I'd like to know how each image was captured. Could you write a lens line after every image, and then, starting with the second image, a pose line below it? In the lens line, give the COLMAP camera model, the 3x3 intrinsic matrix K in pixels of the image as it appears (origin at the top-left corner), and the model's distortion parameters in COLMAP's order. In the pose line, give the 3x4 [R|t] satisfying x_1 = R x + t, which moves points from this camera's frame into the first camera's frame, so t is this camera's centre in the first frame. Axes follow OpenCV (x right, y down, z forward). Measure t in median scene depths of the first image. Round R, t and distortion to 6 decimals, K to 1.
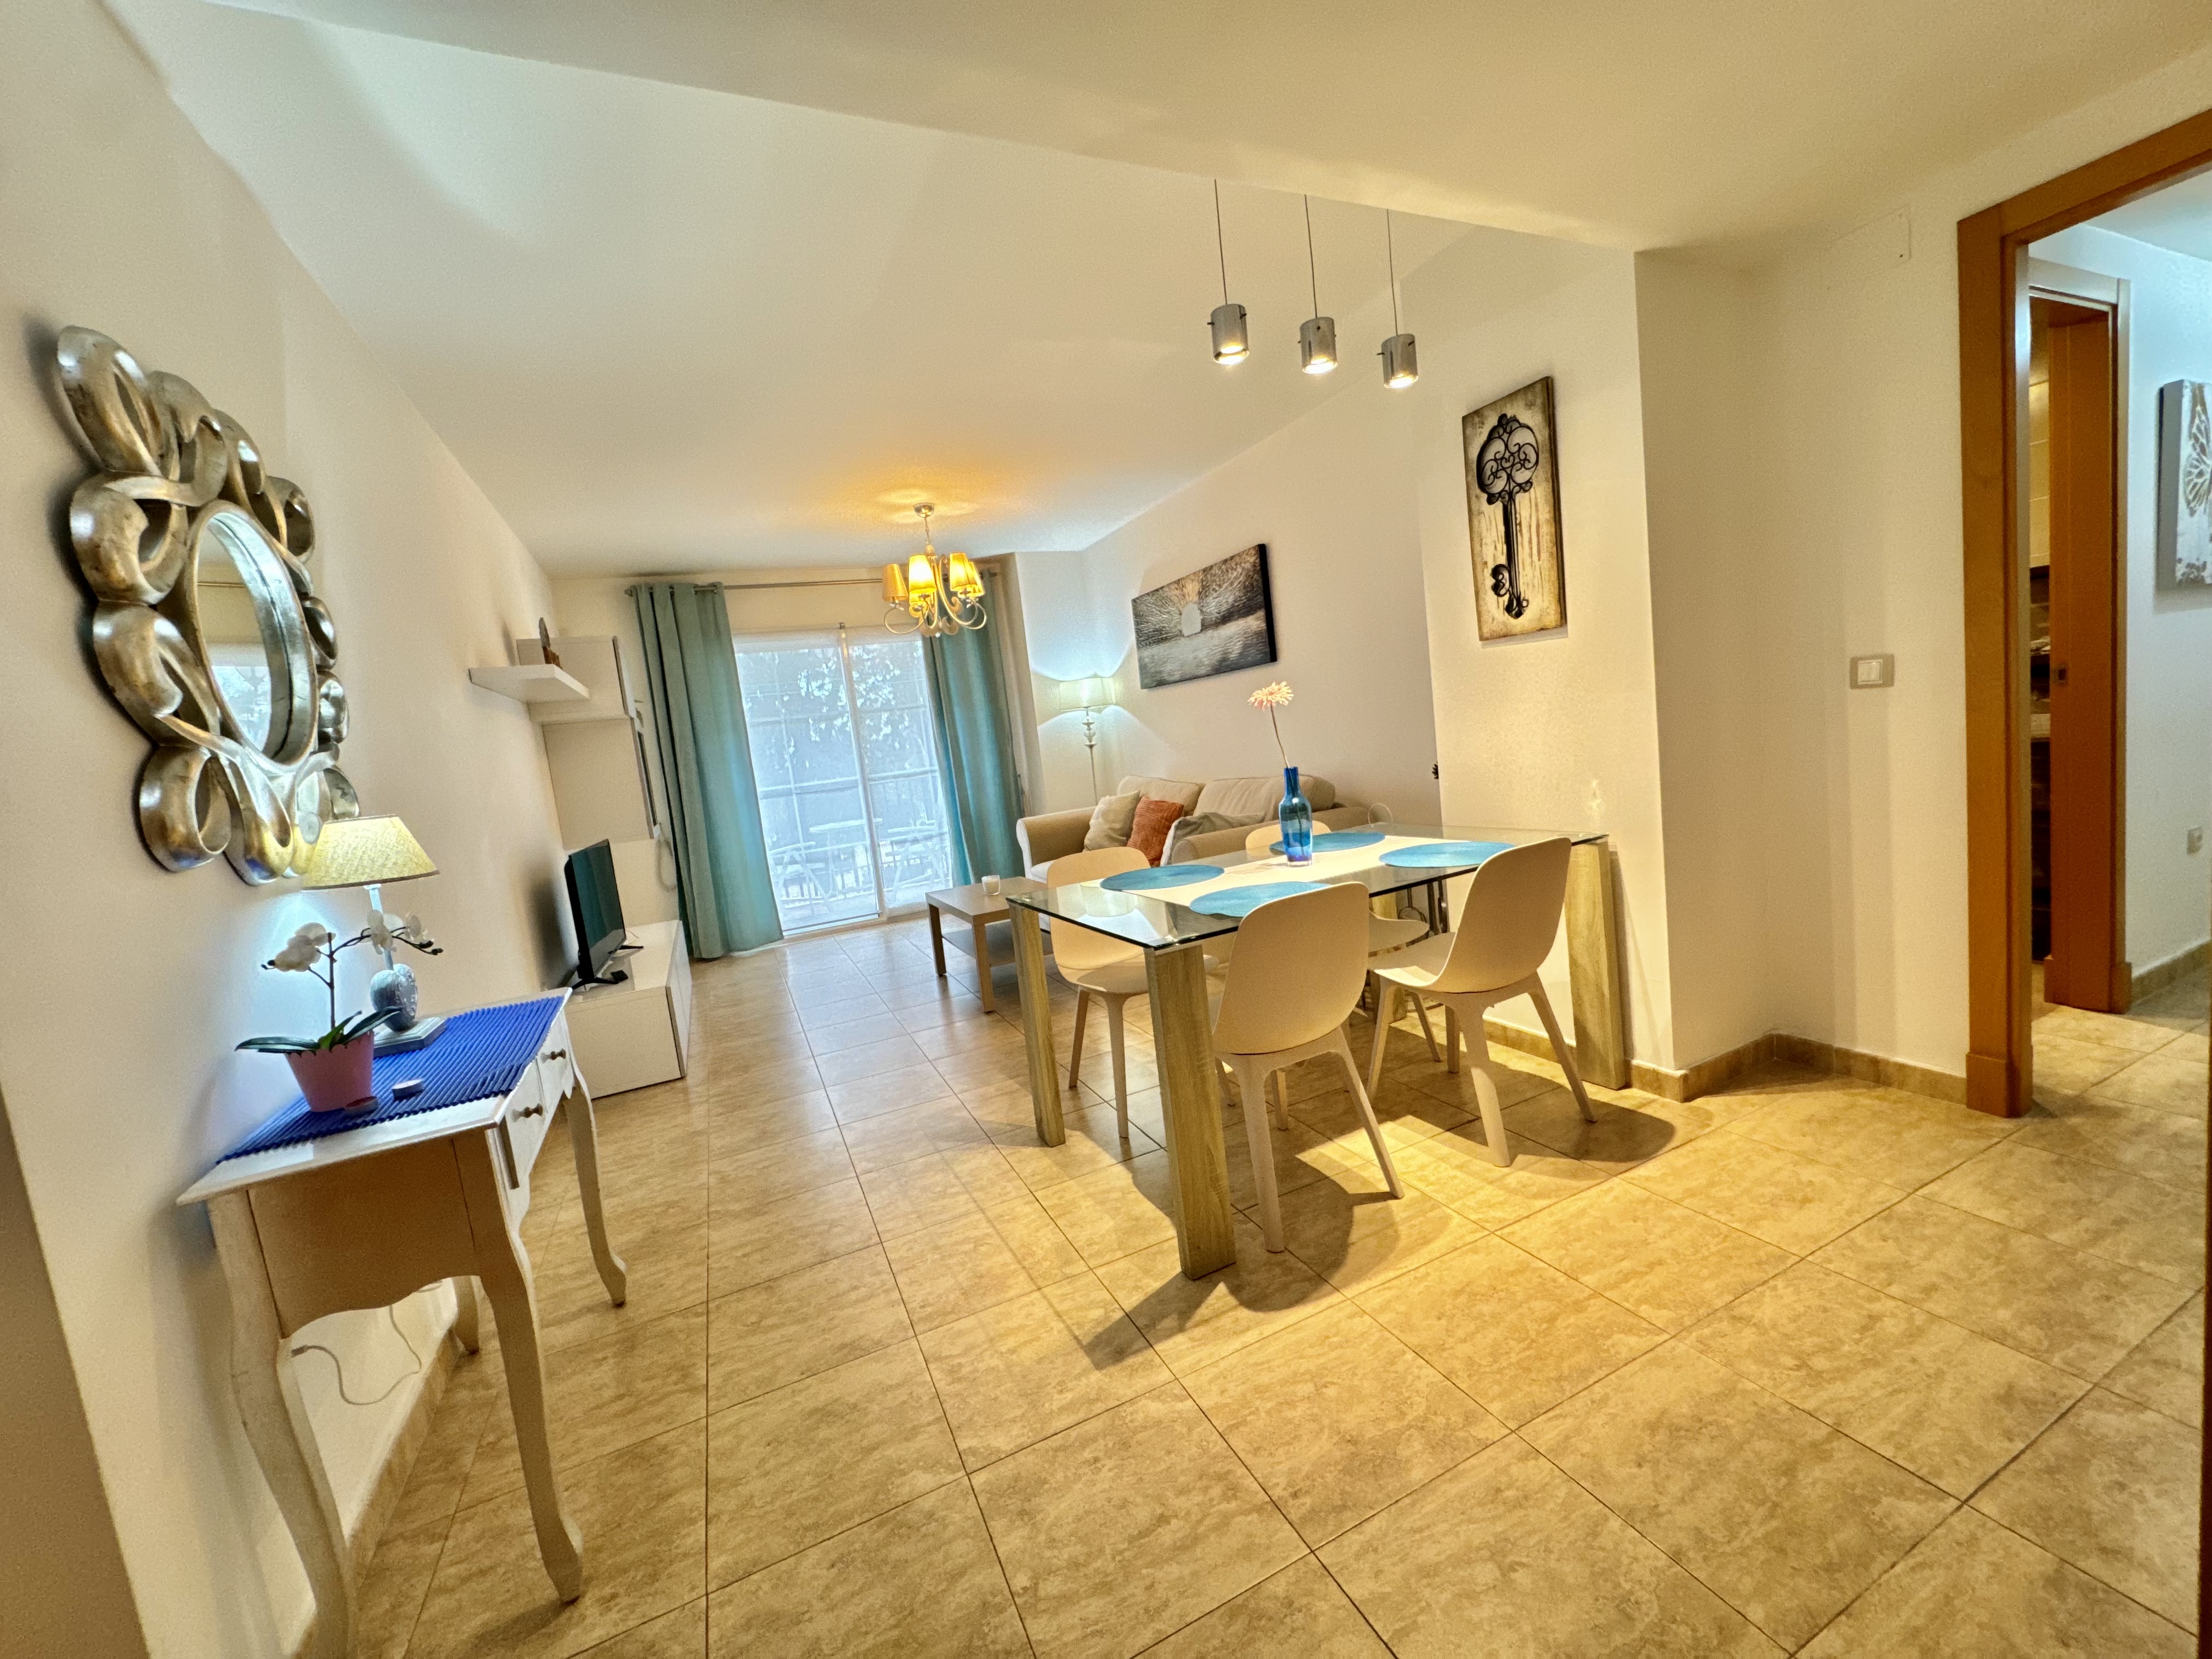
lens RADIAL K [[875.9, 0, 1103.9], [0, 875.9, 829.7], [0, 0, 1]] dist [-0.001341, 0.000021]
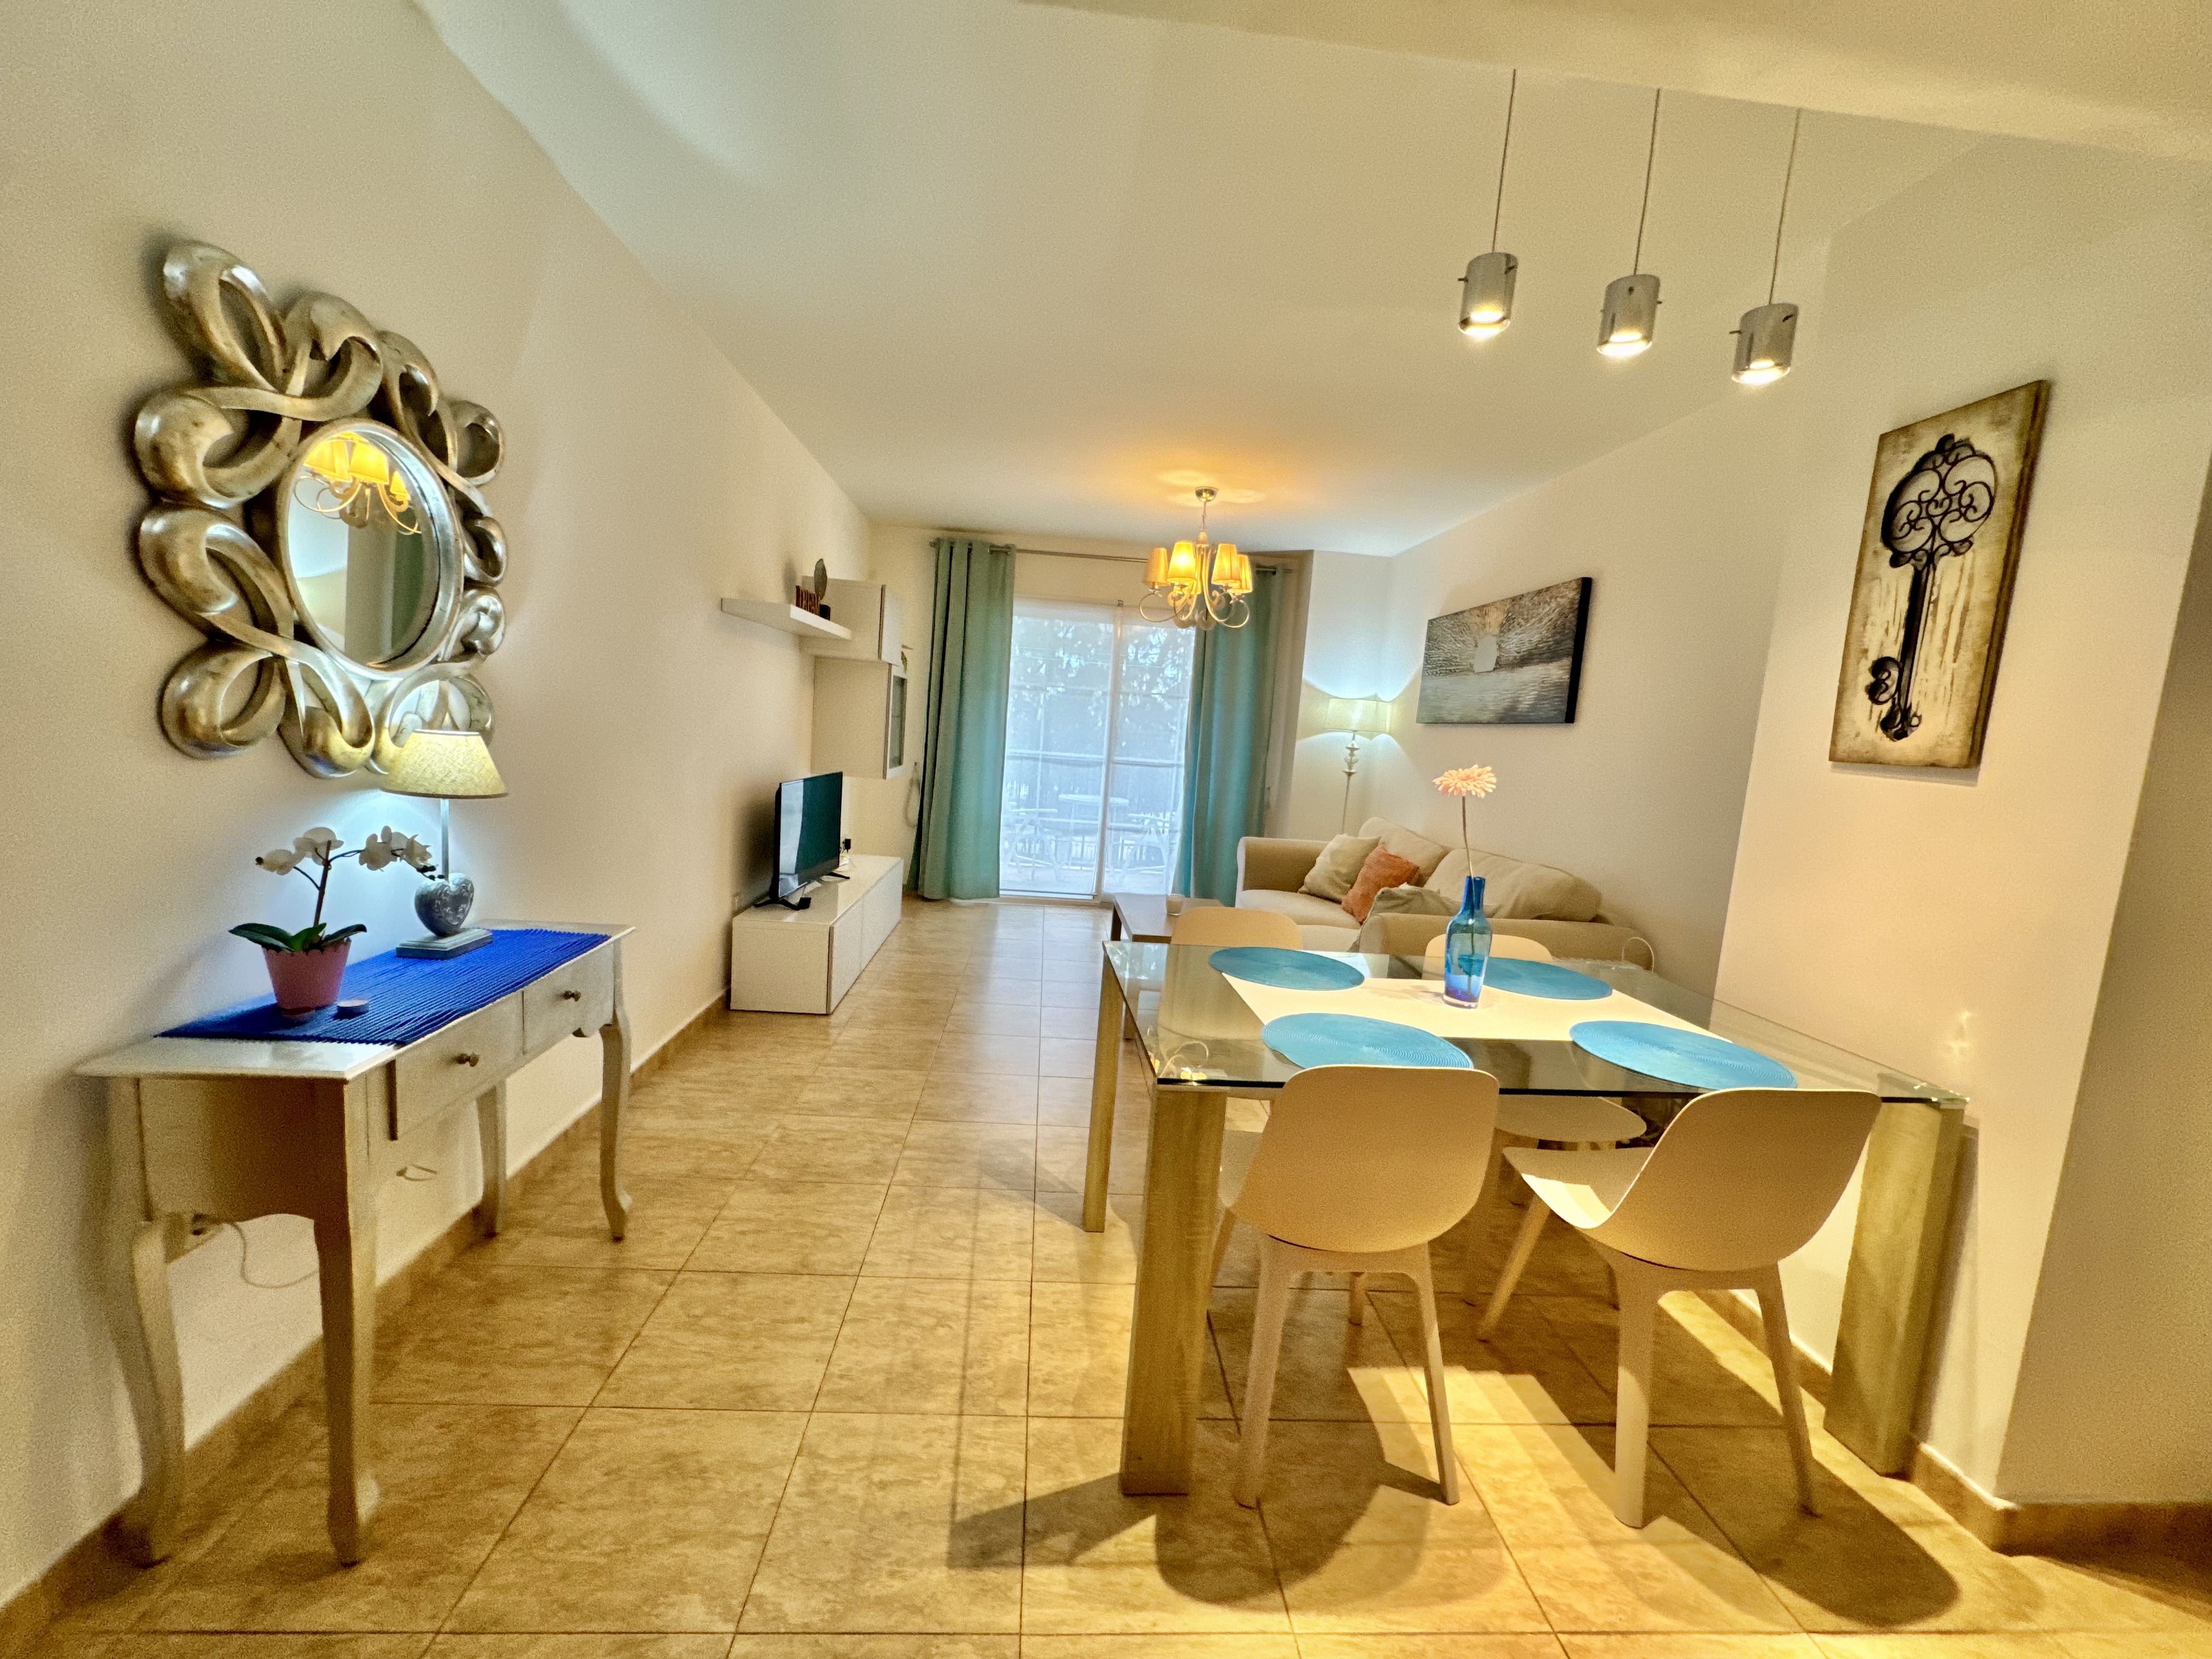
lens RADIAL K [[875.9, 0, 1103.9], [0, 875.9, 829.7], [0, 0, 1]] dist [-0.001341, 0.000021]
pose [[0.917199, 0.224284, -0.329307, 0.161632], [-0.219070, 0.974248, 0.053376, -0.083014], [0.332798, 0.023185, 0.942713, 0.179853]]
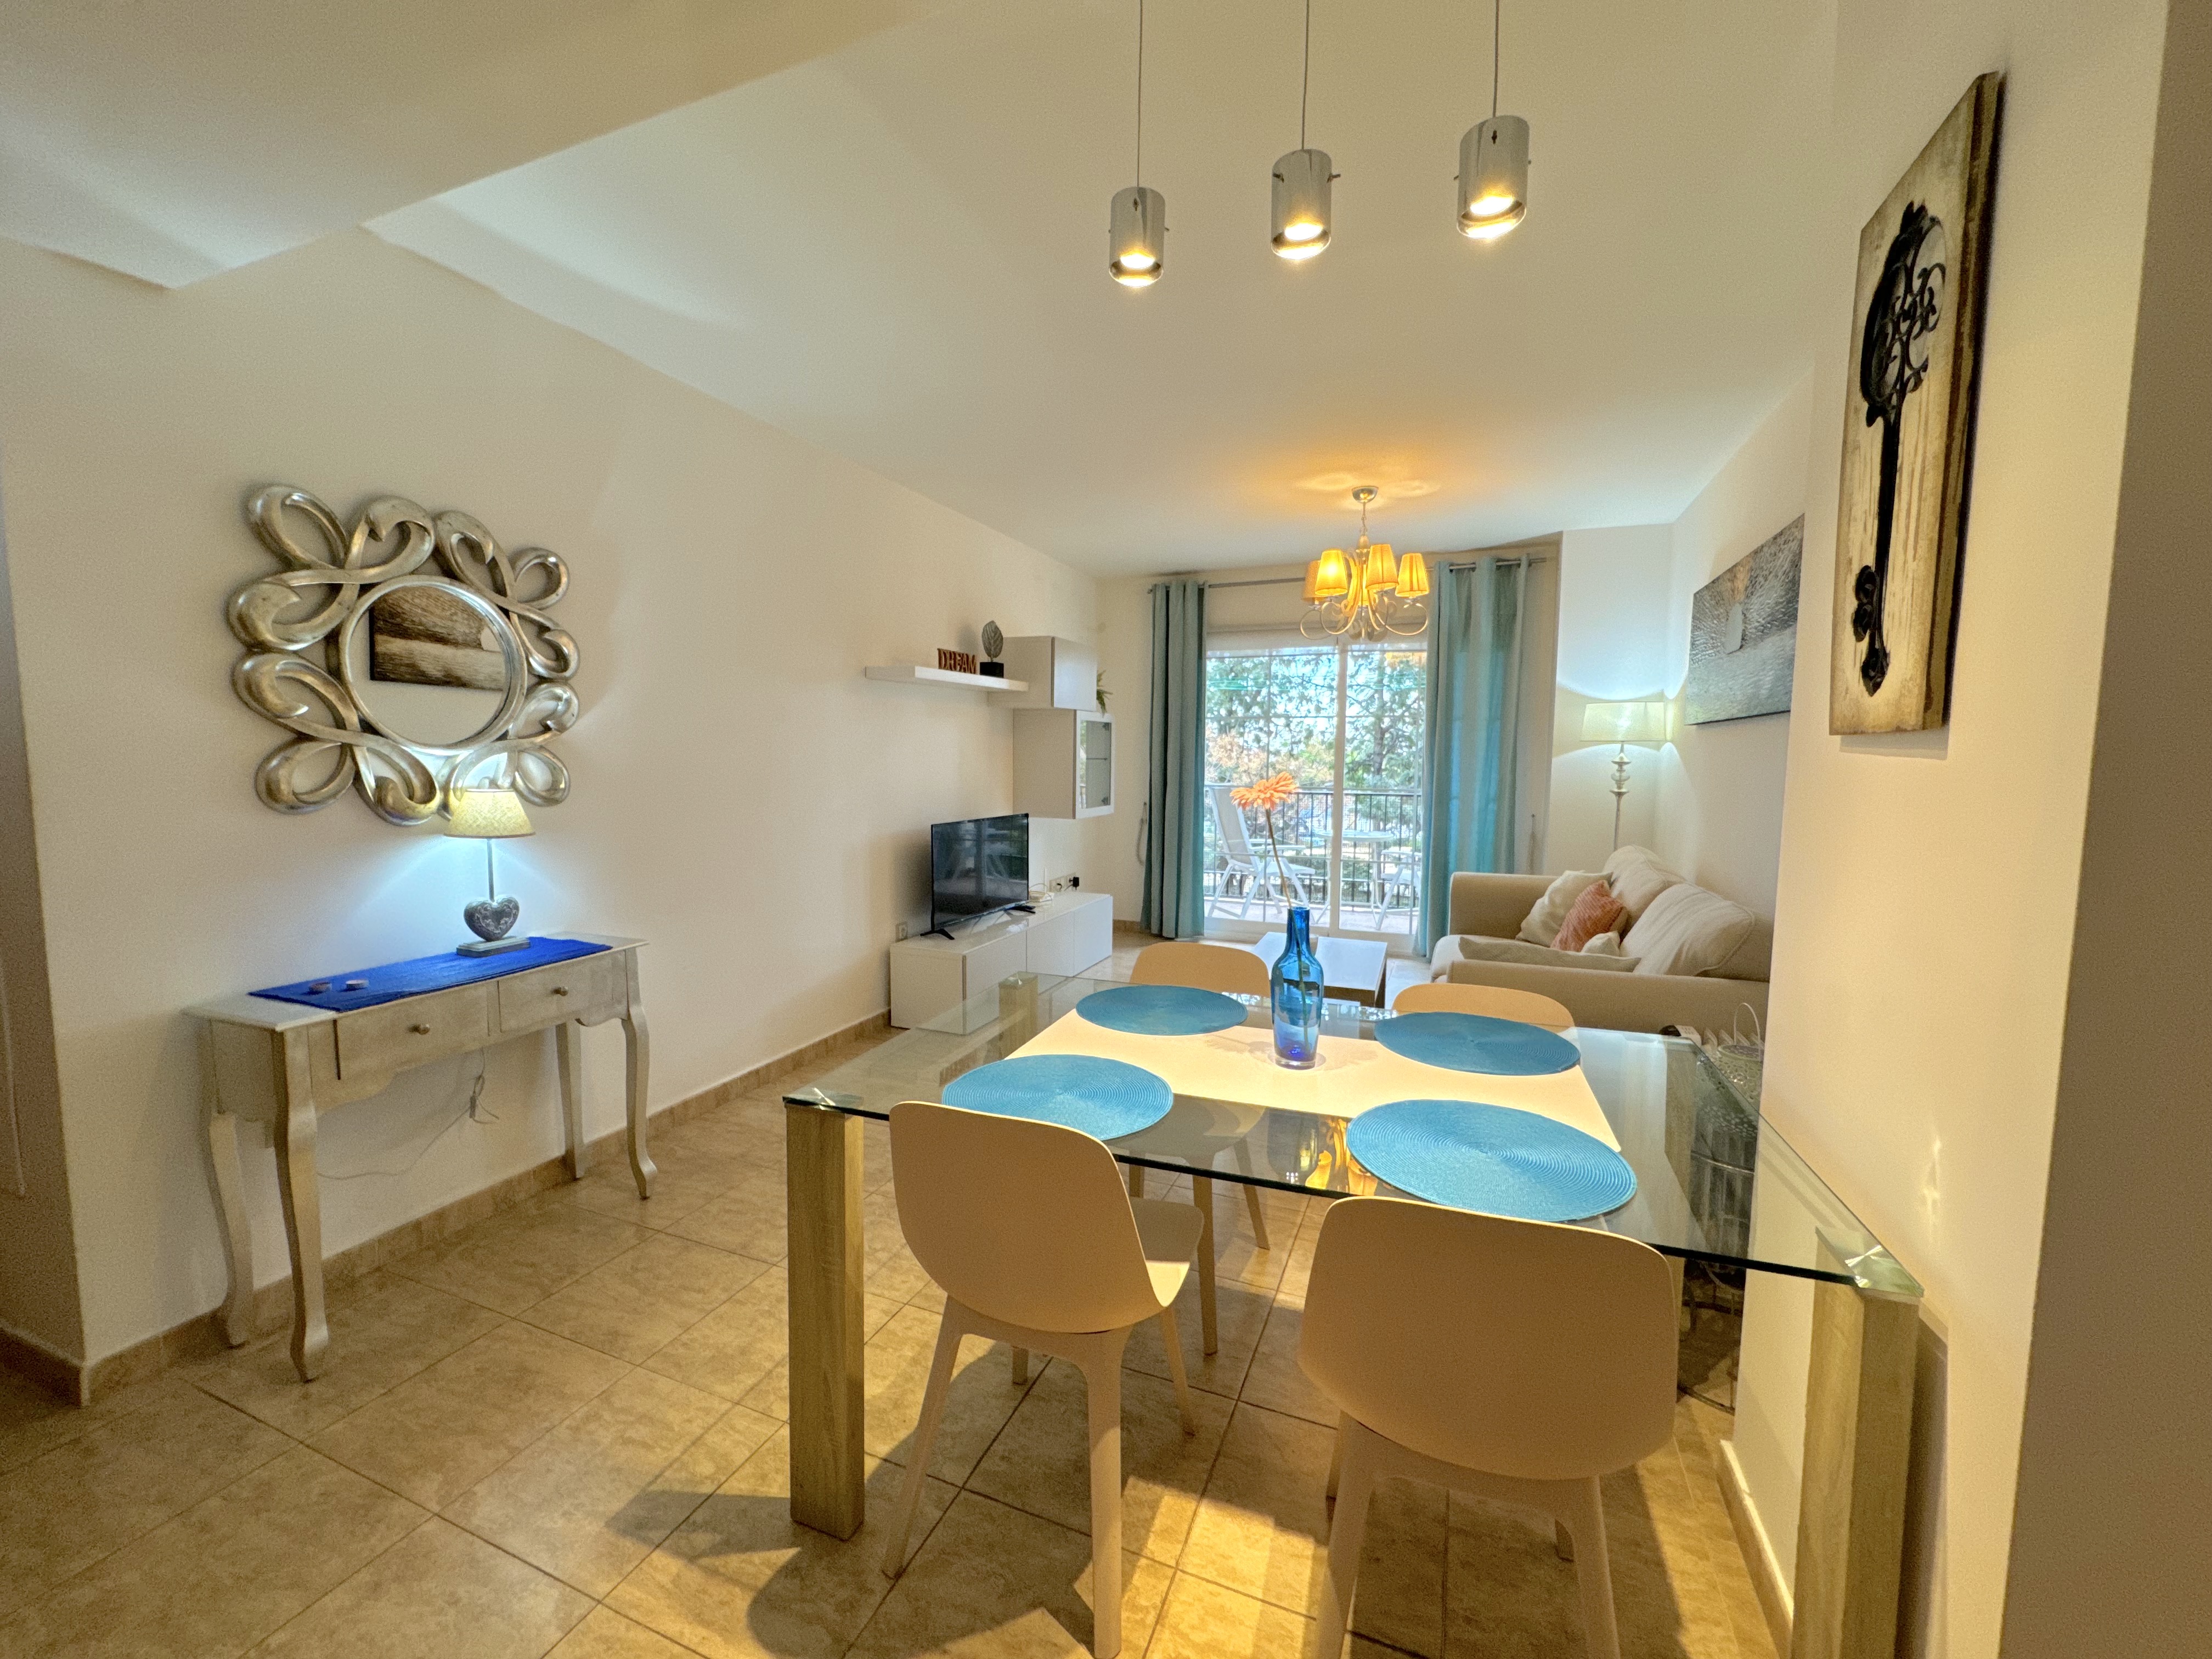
lens RADIAL K [[881.4, 0, 1102.9], [0, 881.4, 829.0], [0, 0, 1]] dist [-0.003430, 0.000855]
pose [[0.678420, 0.184498, -0.711131, 0.566770], [-0.167571, 0.981298, 0.094728, -0.165709], [0.715308, 0.054900, 0.696649, 0.470793]]
